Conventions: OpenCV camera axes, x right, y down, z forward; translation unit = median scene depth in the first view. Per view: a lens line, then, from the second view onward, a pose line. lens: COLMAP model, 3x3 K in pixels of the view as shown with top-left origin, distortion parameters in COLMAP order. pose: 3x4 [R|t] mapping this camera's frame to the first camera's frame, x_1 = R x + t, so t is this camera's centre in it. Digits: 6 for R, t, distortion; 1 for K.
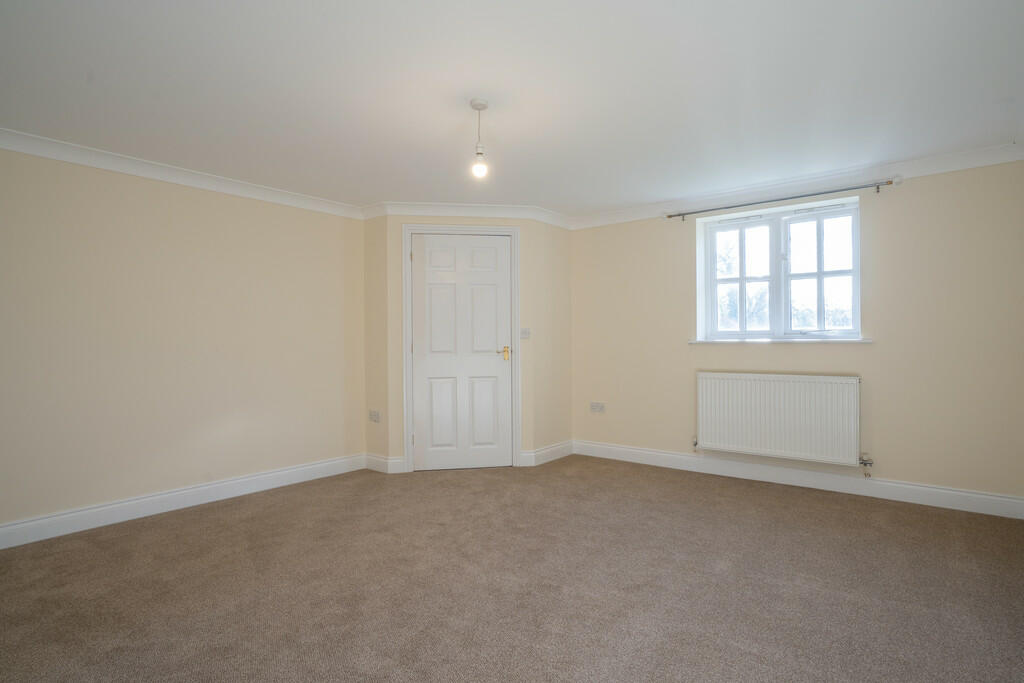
lens RADIAL K [[525.8, 0, 518.0], [0, 525.8, 343.8], [0, 0, 1]] dist [-0.036589, 0.000161]
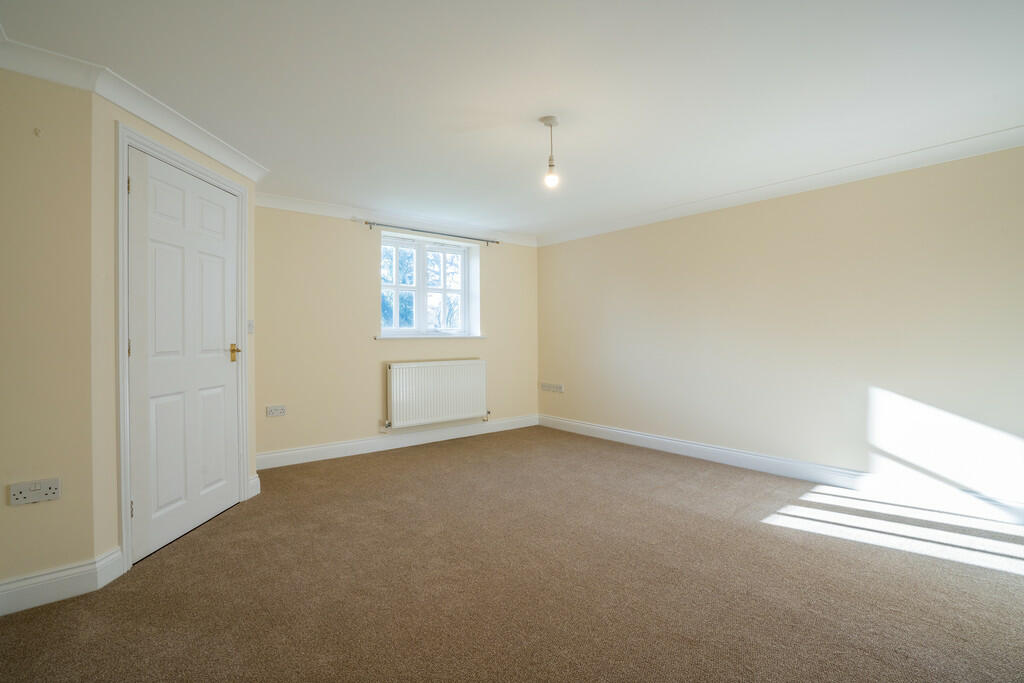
lens RADIAL K [[476.8, 0, 507.1], [0, 476.8, 336.5], [0, 0, 1]] dist [-0.032596, 0.005512]
pose [[0.213944, 0.004899, 0.976834, -0.642164], [0.006176, 0.999961, -0.006368, 0.002203], [-0.976826, 0.007395, 0.213905, 0.524676]]
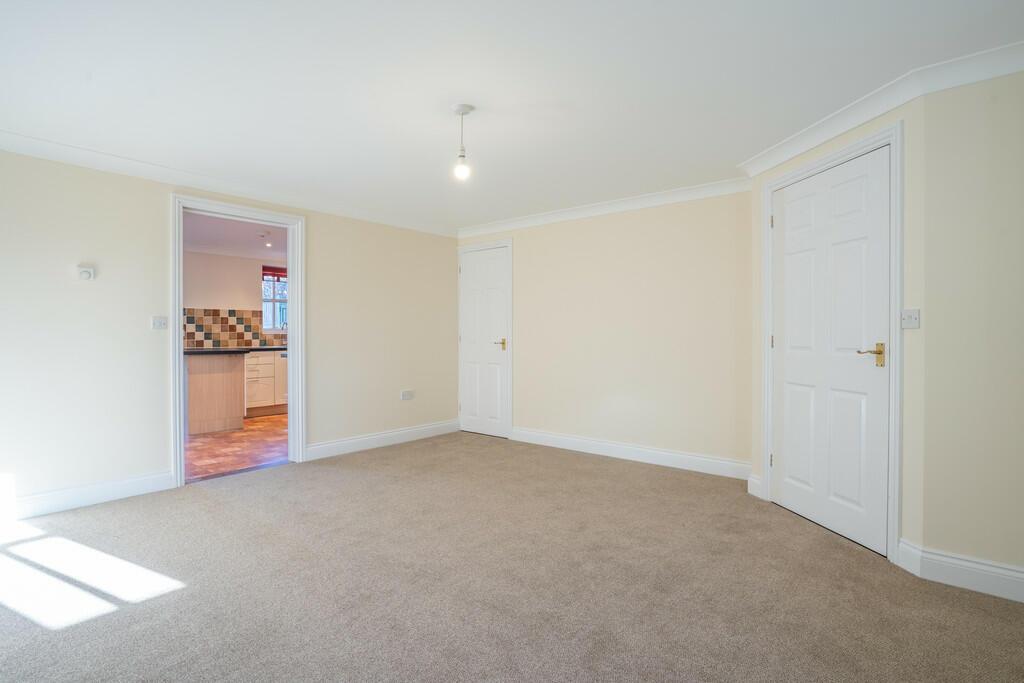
lens RADIAL K [[499.6, 0, 508.7], [0, 499.6, 337.8], [0, 0, 1]] dist [-0.033044, 0.003770]
pose [[-0.012796, 0.018386, -0.999749, 0.558281], [-0.003886, 0.999822, 0.018437, -0.009771], [0.999911, 0.004121, -0.012723, 0.661202]]
